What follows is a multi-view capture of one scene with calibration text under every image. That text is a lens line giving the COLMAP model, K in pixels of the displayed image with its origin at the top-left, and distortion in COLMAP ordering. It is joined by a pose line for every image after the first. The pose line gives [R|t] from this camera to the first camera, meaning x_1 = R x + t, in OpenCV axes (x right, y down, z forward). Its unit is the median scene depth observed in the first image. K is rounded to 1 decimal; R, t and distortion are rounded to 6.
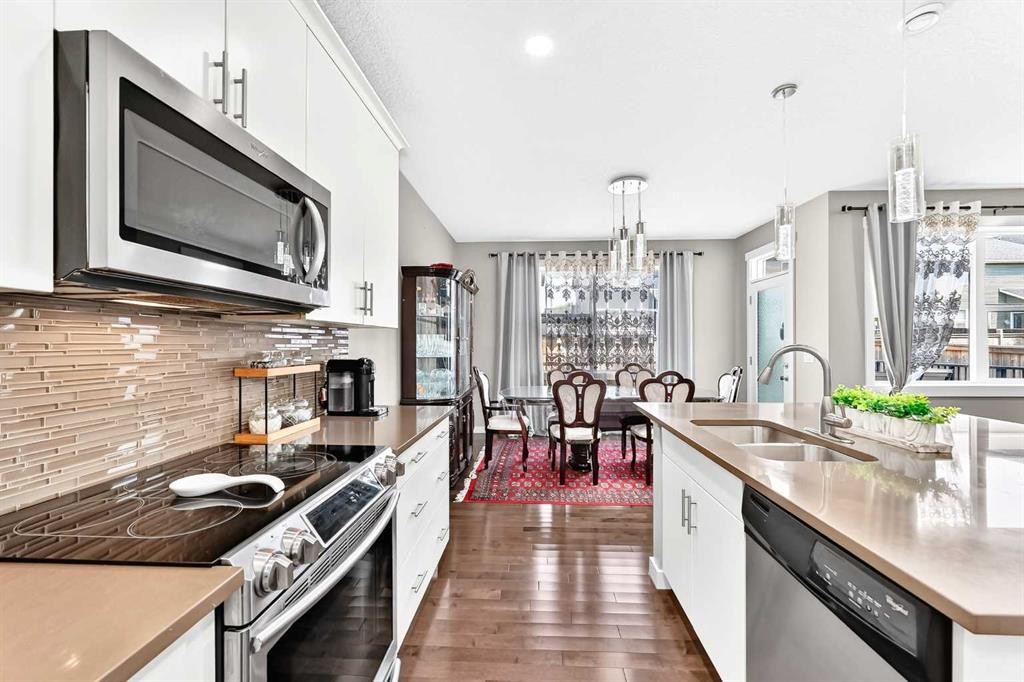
lens RADIAL K [[401.5, 0, 518.1], [0, 401.5, 343.7], [0, 0, 1]] dist [-0.017030, 0.000269]
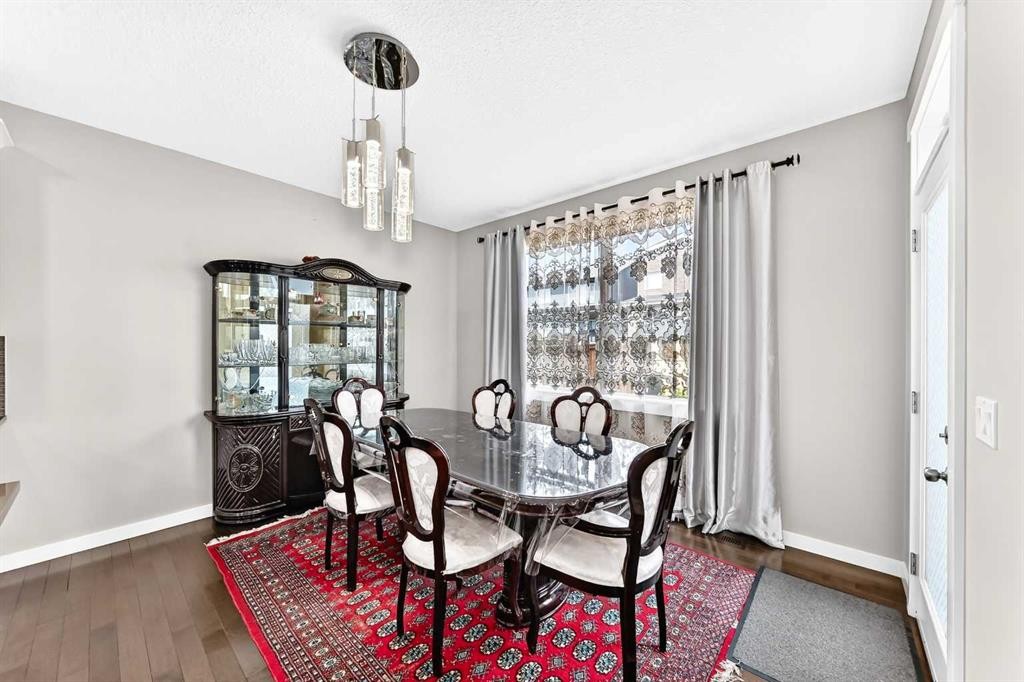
lens RADIAL K [[375.5, 0, 517.0], [0, 375.5, 344.0], [0, 0, 1]] dist [-0.013471, 0.000459]
pose [[0.782397, 0.000615, -0.622780, 0.641332], [-0.001351, 0.999999, -0.000709, -0.015168], [0.622779, 0.001396, 0.782397, 0.623310]]
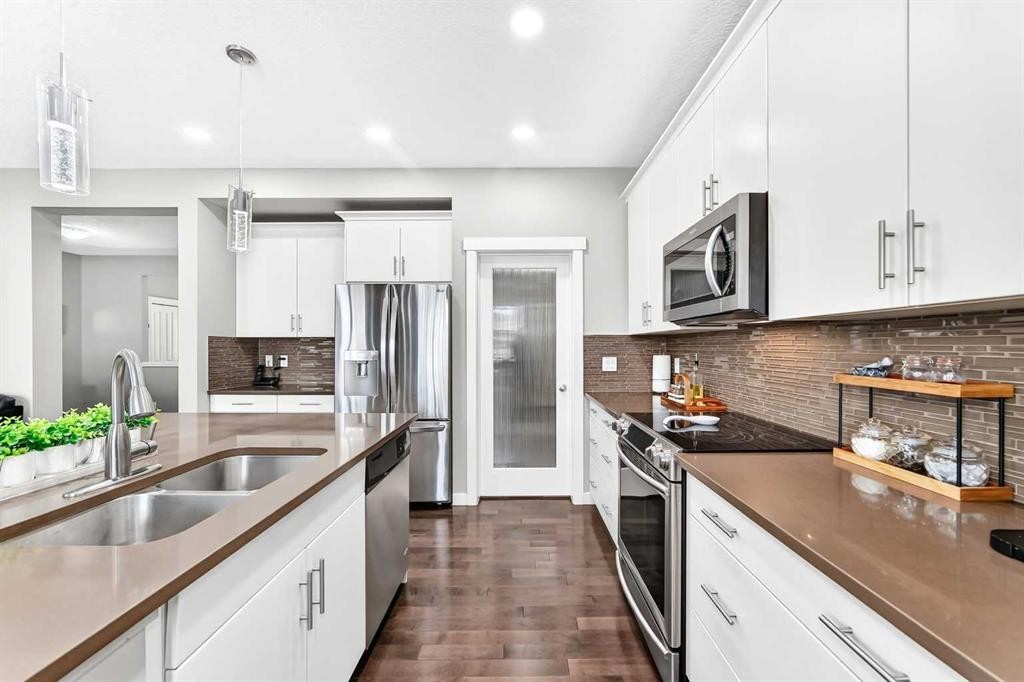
lens RADIAL K [[397.6, 0, 512.0], [0, 397.6, 341.0], [0, 0, 1]] dist [0.012681, 0.000146]
pose [[-0.999434, -0.000712, -0.033641, 0.056995], [-0.000270, 0.999914, -0.013146, -0.002557], [0.033647, -0.013129, -0.999348, 0.662034]]
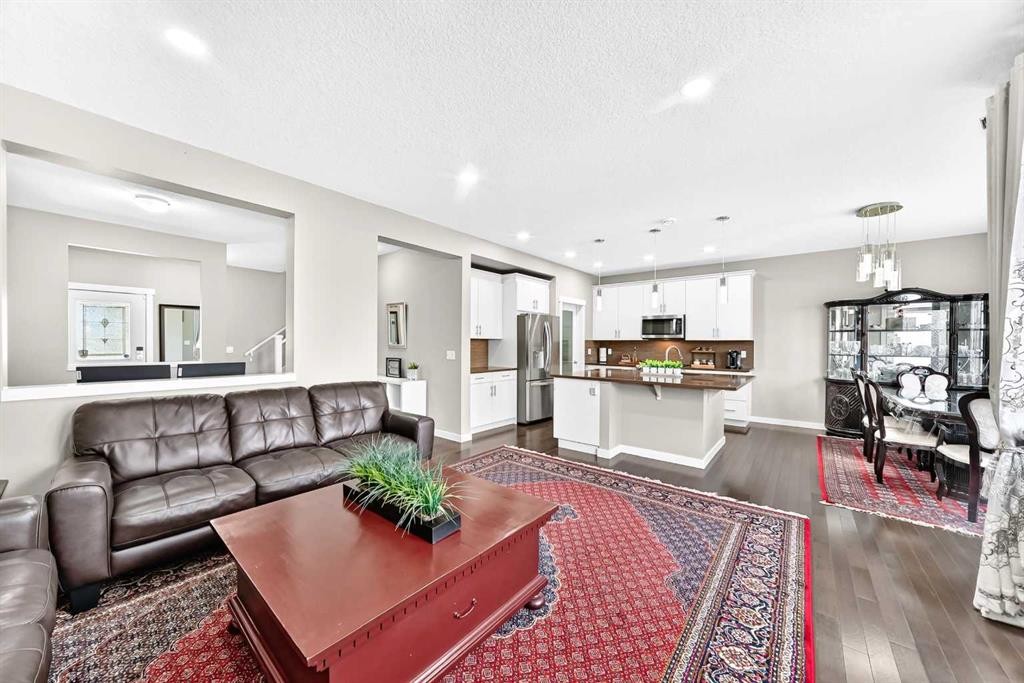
lens RADIAL K [[367.9, 0, 518.5], [0, 367.9, 346.5], [0, 0, 1]] dist [-0.006729, 0.000306]
pose [[-0.584330, 0.003413, -0.811509, 1.509491], [-0.006683, 0.999937, 0.009017, -0.007461], [0.811488, 0.010692, -0.584271, 0.671248]]
